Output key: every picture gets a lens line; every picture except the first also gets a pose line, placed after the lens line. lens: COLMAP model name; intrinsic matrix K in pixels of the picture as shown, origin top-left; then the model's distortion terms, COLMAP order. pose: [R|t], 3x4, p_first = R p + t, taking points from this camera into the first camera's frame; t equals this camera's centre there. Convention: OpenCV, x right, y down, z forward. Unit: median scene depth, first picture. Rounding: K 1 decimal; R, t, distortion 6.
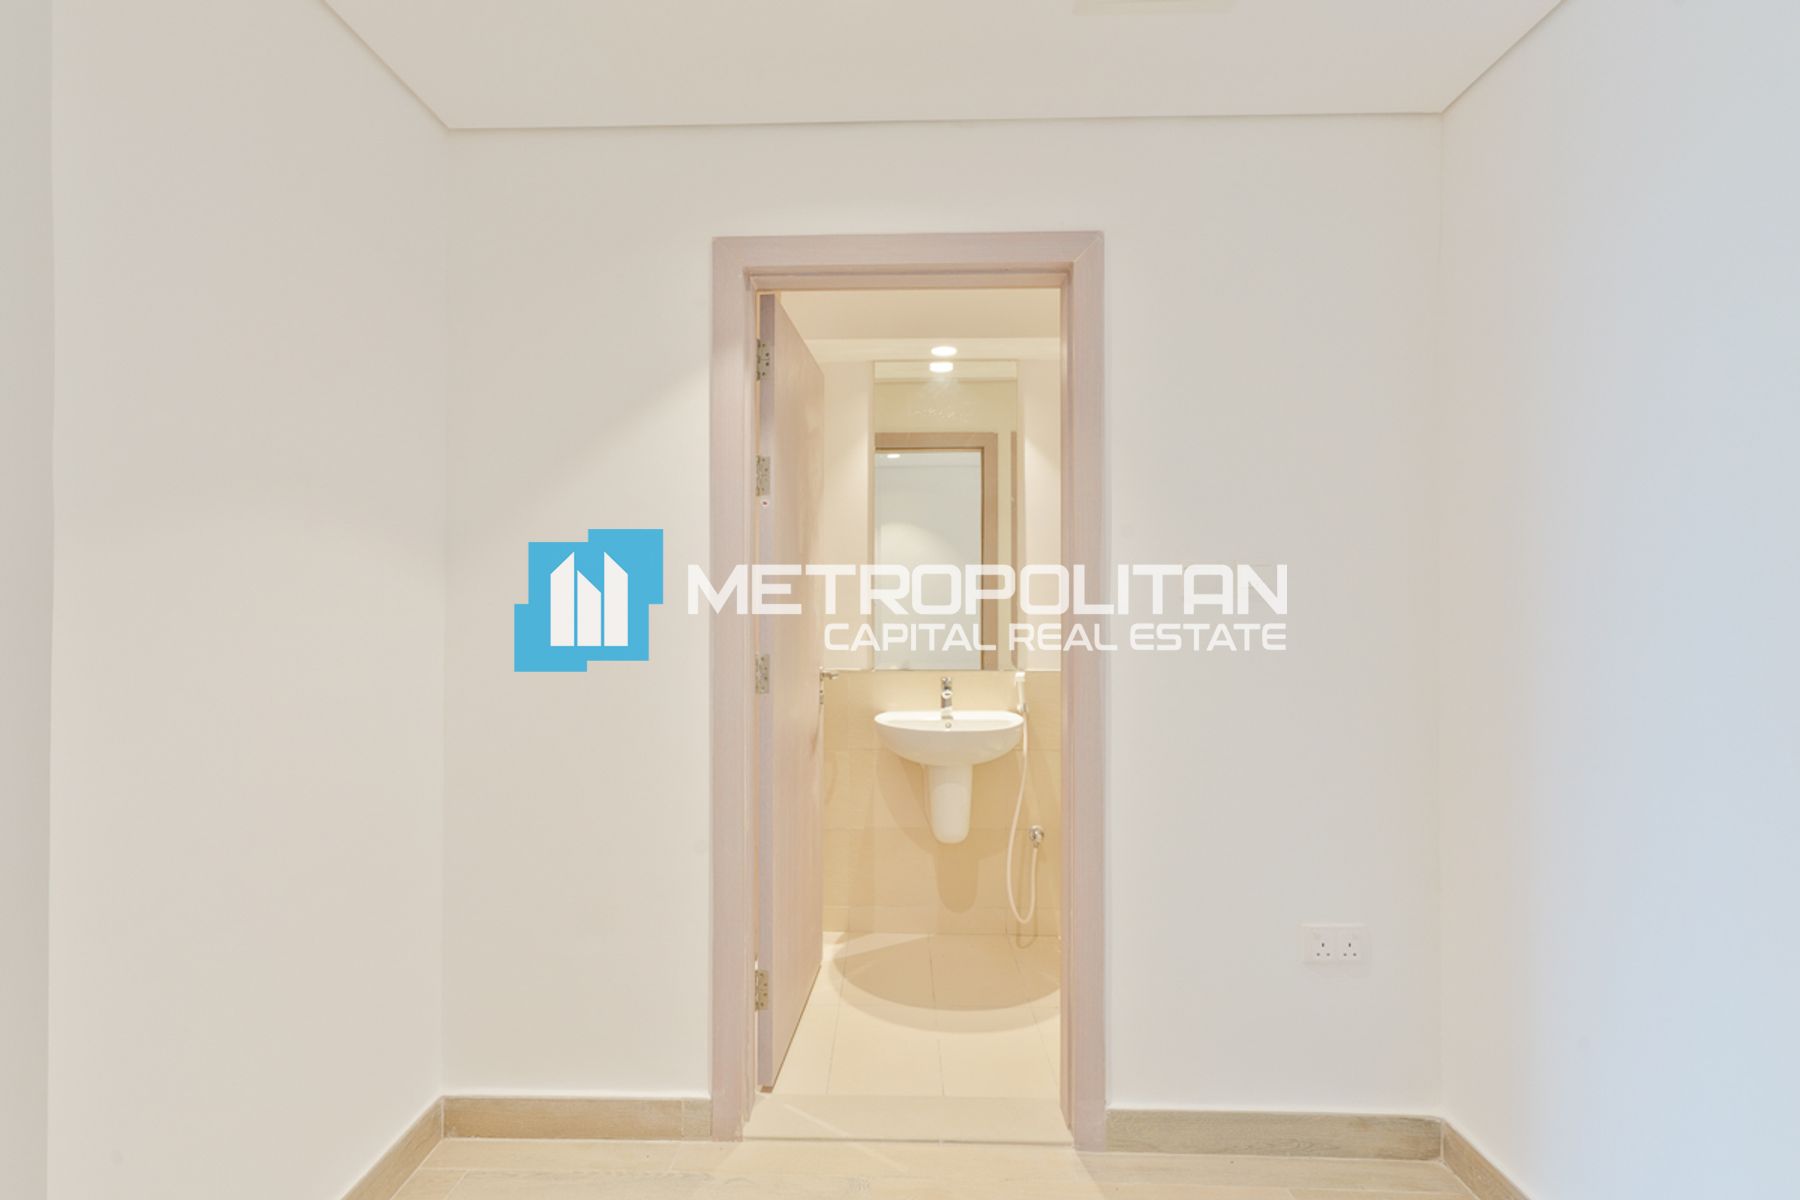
lens RADIAL K [[840.8, 0, 897.2], [0, 840.8, 595.1], [0, 0, 1]] dist [0.014799, 0.000092]
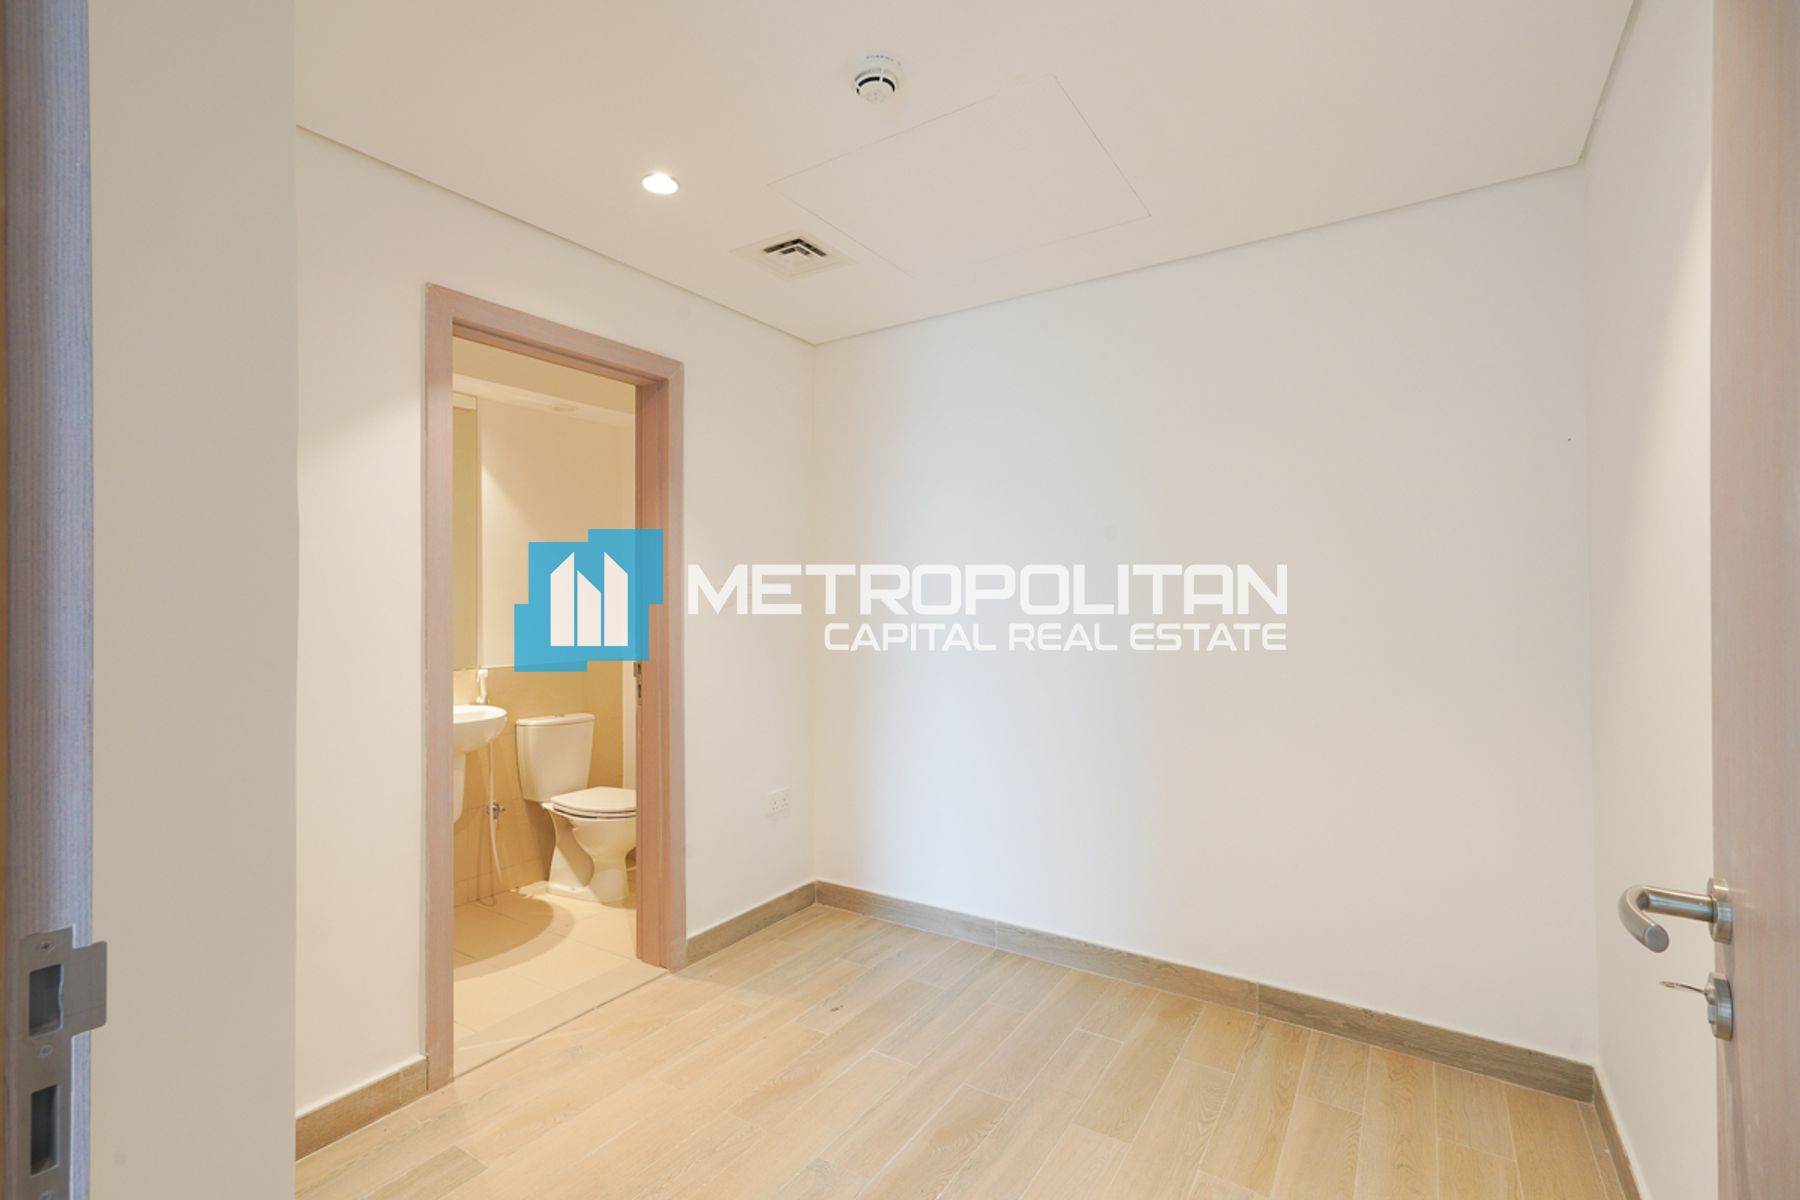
lens RADIAL K [[826.9, 0, 884.7], [0, 826.9, 597.8], [0, 0, 1]] dist [-0.011223, 0.013332]
pose [[0.519760, 0.001857, 0.854310, -0.836508], [-0.003101, 0.999995, -0.000287, -0.011265], [-0.854307, -0.002500, 0.519763, -0.078834]]
